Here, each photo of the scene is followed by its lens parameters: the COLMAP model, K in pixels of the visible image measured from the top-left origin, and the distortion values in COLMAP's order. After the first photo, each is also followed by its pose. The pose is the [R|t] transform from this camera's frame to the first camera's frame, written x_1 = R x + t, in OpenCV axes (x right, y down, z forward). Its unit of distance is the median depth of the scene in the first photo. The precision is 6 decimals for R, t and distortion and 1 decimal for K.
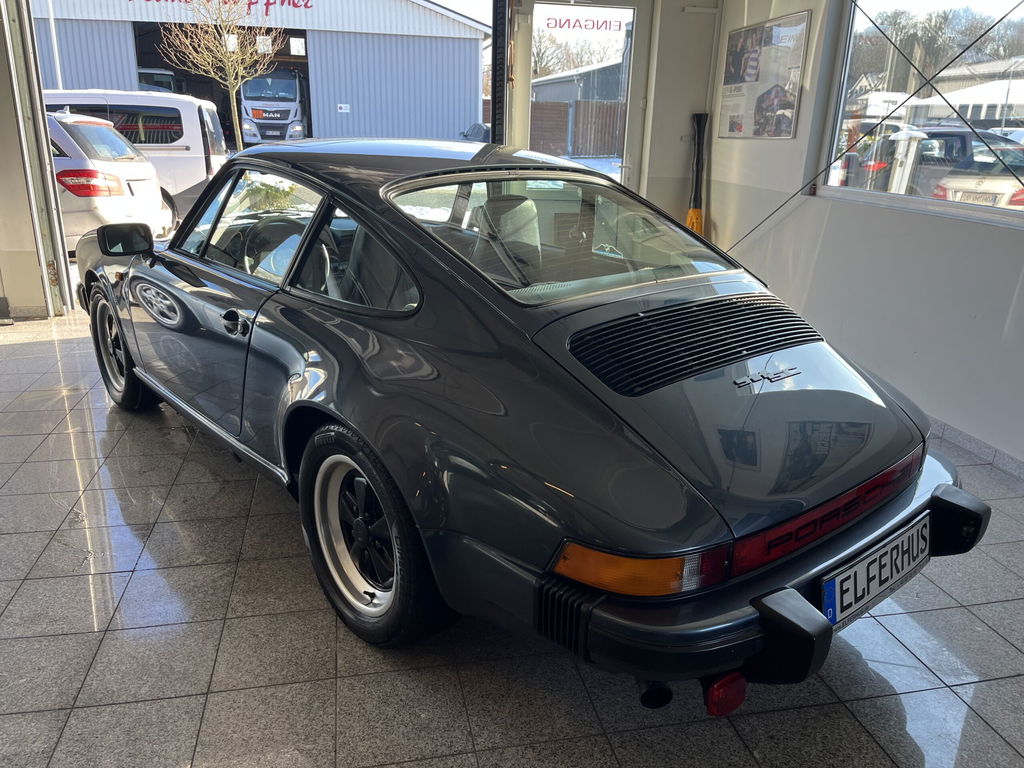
lens RADIAL K [[790.8, 0, 512.0], [0, 790.8, 384.0], [0, 0, 1]] dist [0.074147, -0.123011]
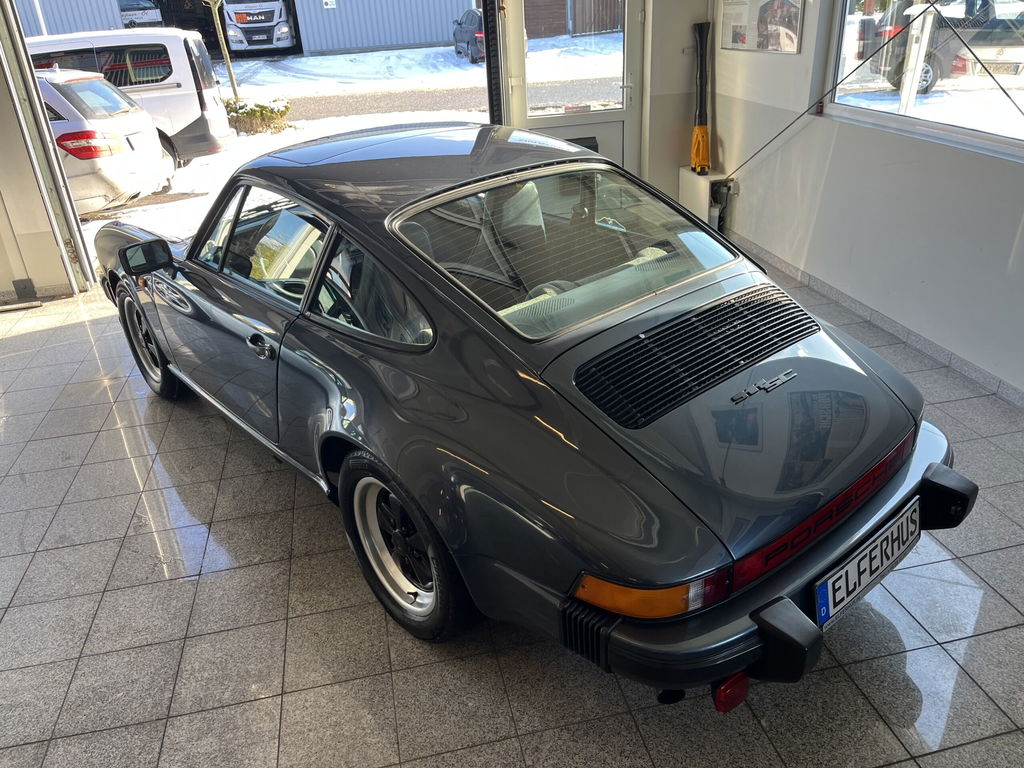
lens RADIAL K [[794.1, 0, 507.3], [0, 794.1, 385.2], [0, 0, 1]] dist [0.065234, -0.111112]
pose [[0.996501, -0.074926, -0.037035, 0.015259], [0.079464, 0.986672, 0.141998, -0.160229], [0.025902, -0.144444, 0.989174, -0.056656]]
